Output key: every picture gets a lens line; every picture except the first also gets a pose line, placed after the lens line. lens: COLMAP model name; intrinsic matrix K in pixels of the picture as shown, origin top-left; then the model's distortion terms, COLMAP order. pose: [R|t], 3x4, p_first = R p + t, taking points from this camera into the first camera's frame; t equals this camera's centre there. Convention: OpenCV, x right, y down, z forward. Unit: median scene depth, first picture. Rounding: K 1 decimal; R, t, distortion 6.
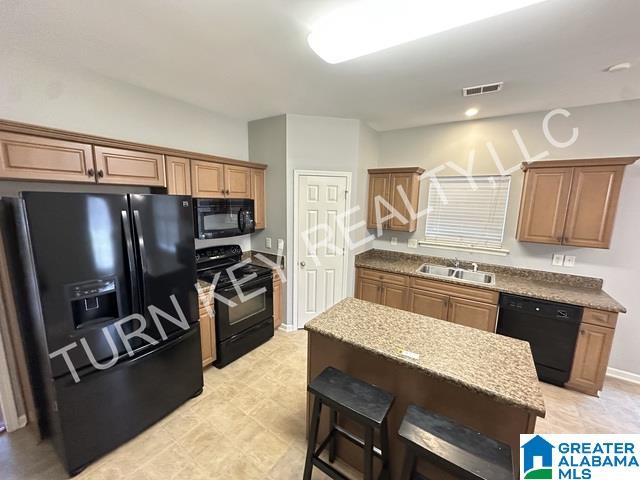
lens RADIAL K [[257.2, 0, 320.0], [0, 257.2, 240.0], [0, 0, 1]] dist [0.000979, 0.000208]
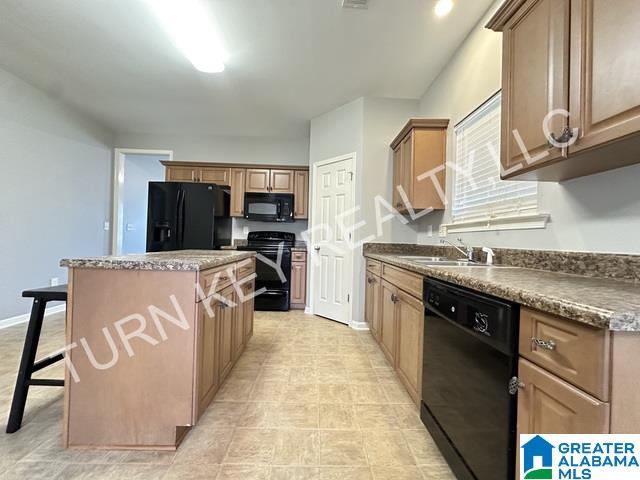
lens RADIAL K [[257.2, 0, 320.0], [0, 257.2, 240.0], [0, 0, 1]] dist [0.000979, 0.000208]
pose [[0.576783, -0.007406, -0.816864, 0.837453], [-0.142372, 0.983744, -0.109447, 0.182000], [0.804395, 0.179426, 0.566352, 0.429798]]
